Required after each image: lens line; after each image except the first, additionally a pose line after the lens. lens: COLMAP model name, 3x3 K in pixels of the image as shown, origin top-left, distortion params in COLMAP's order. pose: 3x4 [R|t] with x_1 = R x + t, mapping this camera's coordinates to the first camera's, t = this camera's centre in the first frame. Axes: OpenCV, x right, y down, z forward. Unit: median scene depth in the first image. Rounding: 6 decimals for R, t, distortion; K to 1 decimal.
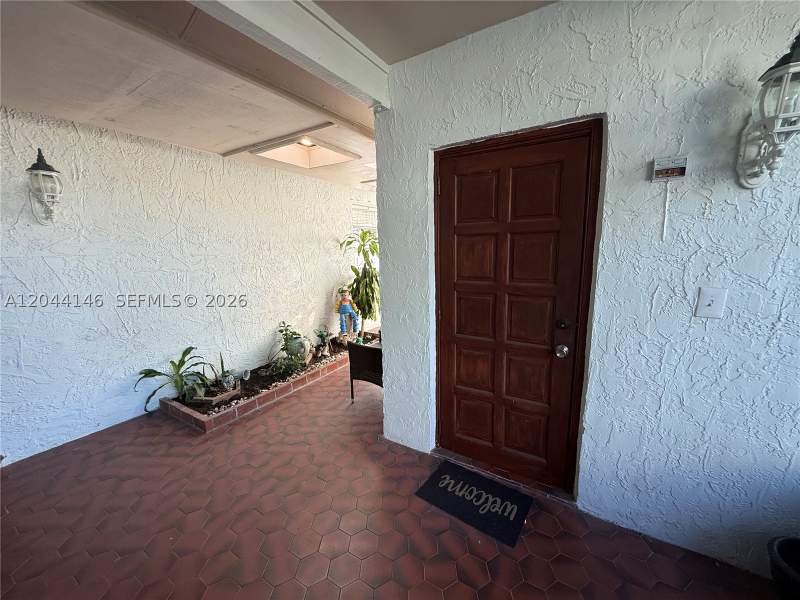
lens RADIAL K [[318.6, 0, 400.2], [0, 318.6, 300.1], [0, 0, 1]] dist [-0.004387, 0.000925]
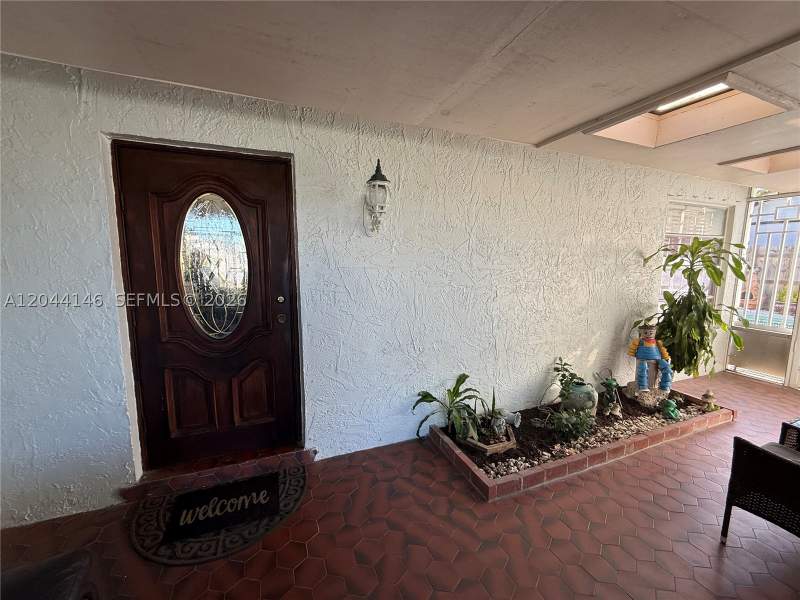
lens RADIAL K [[318.6, 0, 400.9], [0, 318.6, 300.0], [0, 0, 1]] dist [-0.004387, 0.000925]
pose [[0.805530, 0.102607, -0.583603, -0.322783], [-0.119350, 0.992804, 0.009816, -0.043382], [0.580411, 0.061746, 0.811980, 0.185551]]
